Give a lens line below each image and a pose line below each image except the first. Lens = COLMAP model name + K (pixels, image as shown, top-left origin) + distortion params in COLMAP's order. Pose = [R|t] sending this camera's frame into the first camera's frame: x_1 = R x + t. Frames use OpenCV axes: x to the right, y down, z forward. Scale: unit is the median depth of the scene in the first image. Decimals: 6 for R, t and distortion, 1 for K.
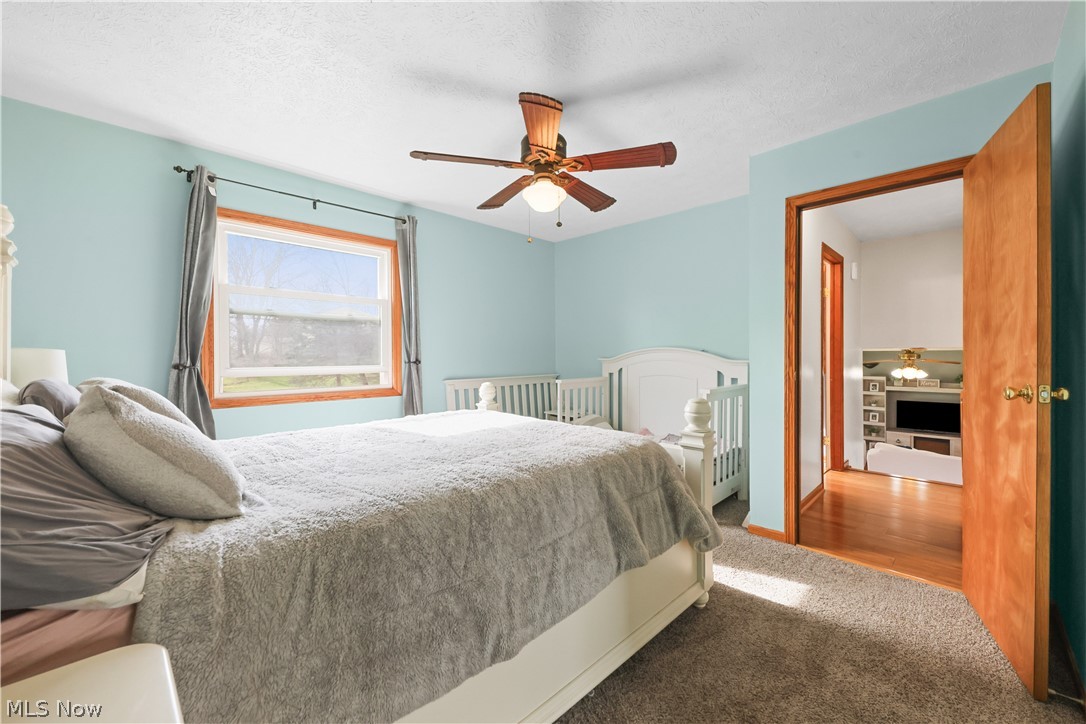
lens RADIAL K [[427.0, 0, 539.7], [0, 427.0, 361.8], [0, 0, 1]] dist [0.002696, -0.000242]
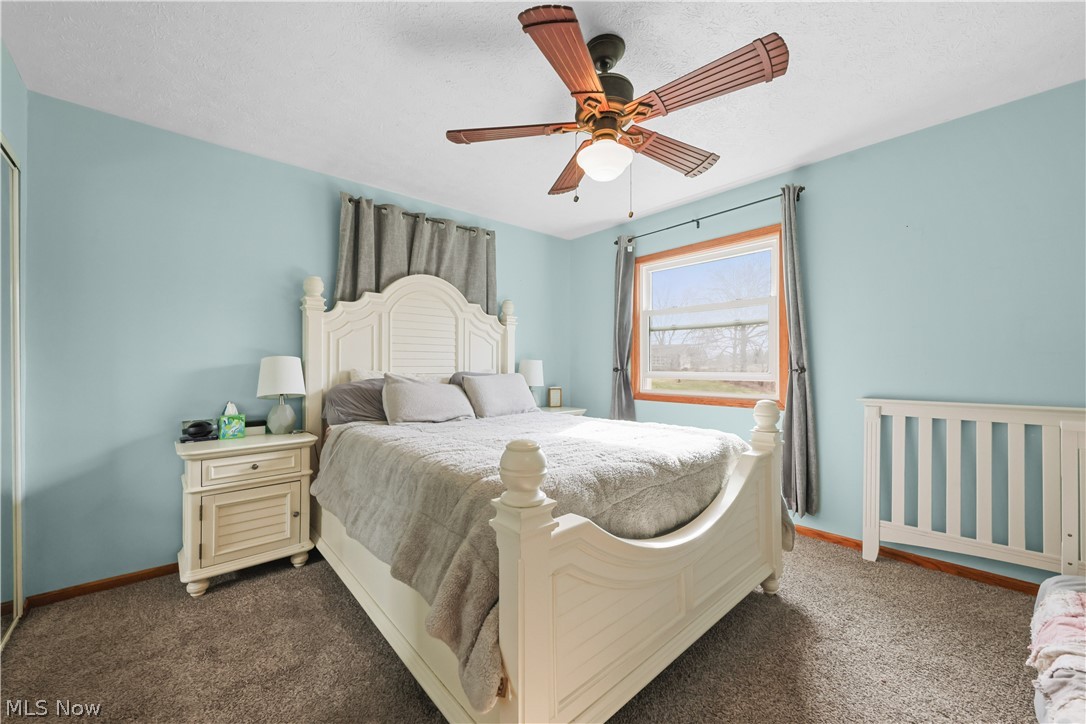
lens RADIAL K [[427.0, 0, 539.7], [0, 427.0, 361.8], [0, 0, 1]] dist [0.002696, -0.000242]
pose [[-0.081571, -0.003212, -0.996662, 0.661277], [-0.010603, 0.999941, -0.002355, -0.009425], [0.996611, 0.010376, -0.081600, 0.771747]]
